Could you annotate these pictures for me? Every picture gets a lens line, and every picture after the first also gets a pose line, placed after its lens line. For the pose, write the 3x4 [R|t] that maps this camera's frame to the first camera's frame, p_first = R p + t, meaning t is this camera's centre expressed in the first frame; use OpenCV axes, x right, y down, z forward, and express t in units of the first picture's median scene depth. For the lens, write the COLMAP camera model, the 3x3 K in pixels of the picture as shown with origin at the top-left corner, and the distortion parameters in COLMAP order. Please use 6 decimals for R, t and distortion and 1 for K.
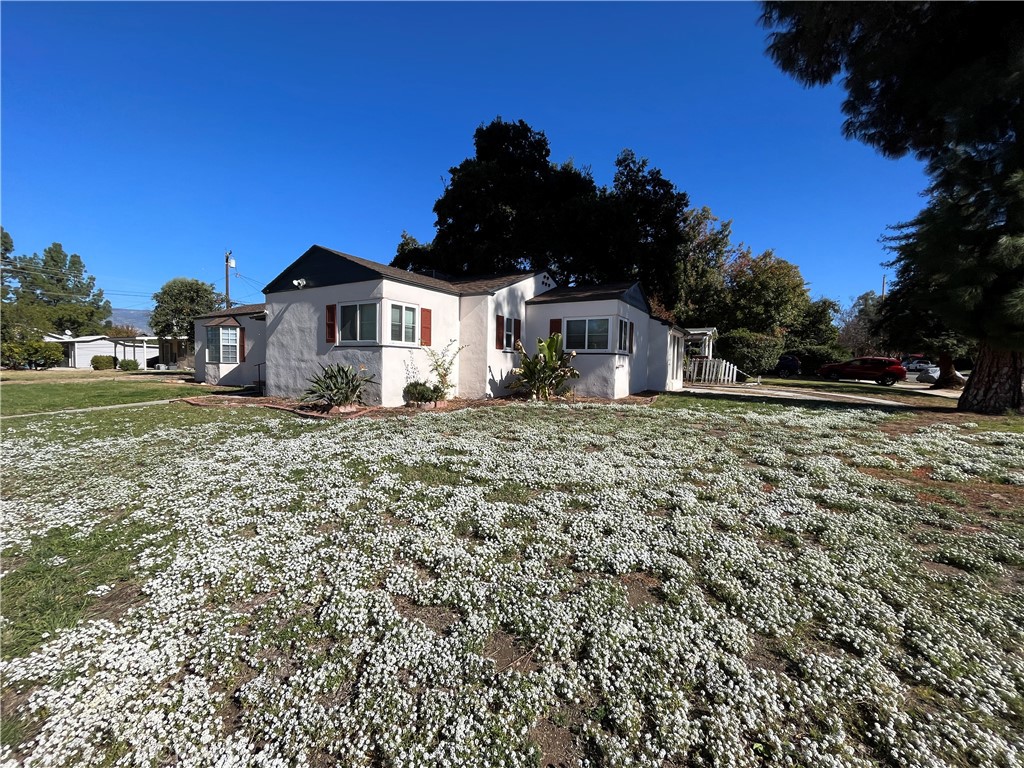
lens RADIAL K [[418.0, 0, 509.0], [0, 418.0, 384.0], [0, 0, 1]] dist [-0.001957, -0.000416]
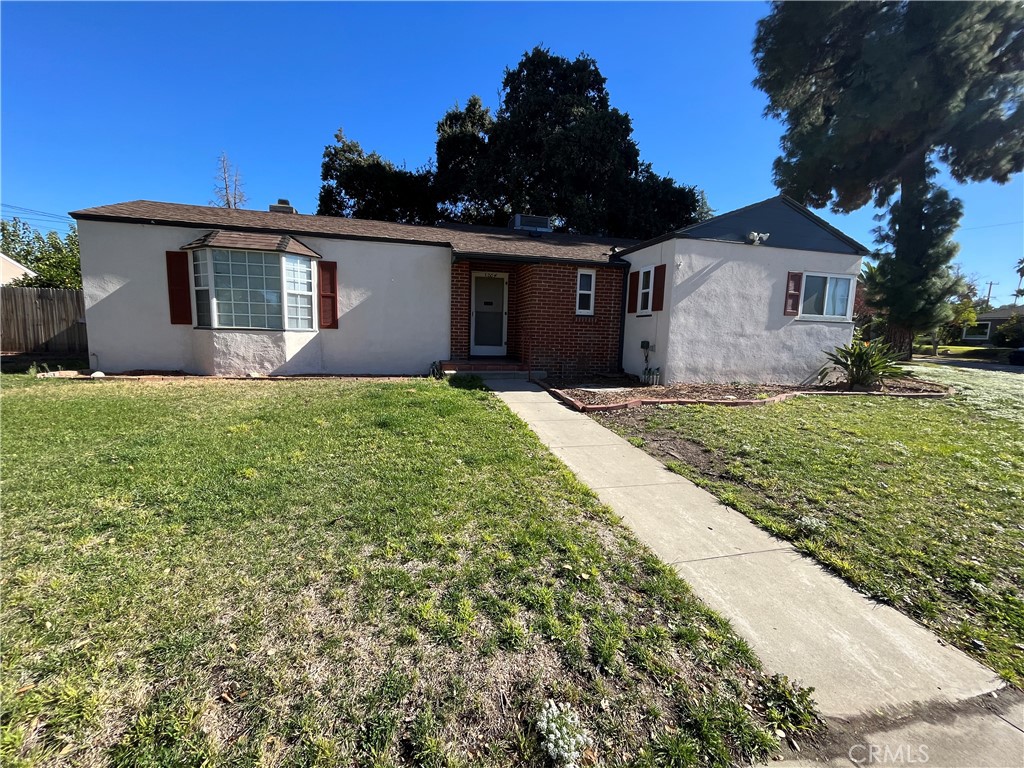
lens RADIAL K [[418.0, 0, 510.5], [0, 418.0, 382.1], [0, 0, 1]] dist [-0.001957, -0.000416]
pose [[0.688803, -0.082057, 0.720289, -1.375093], [0.019362, 0.995301, 0.094871, -0.050543], [-0.724689, -0.051401, 0.687156, 0.757636]]
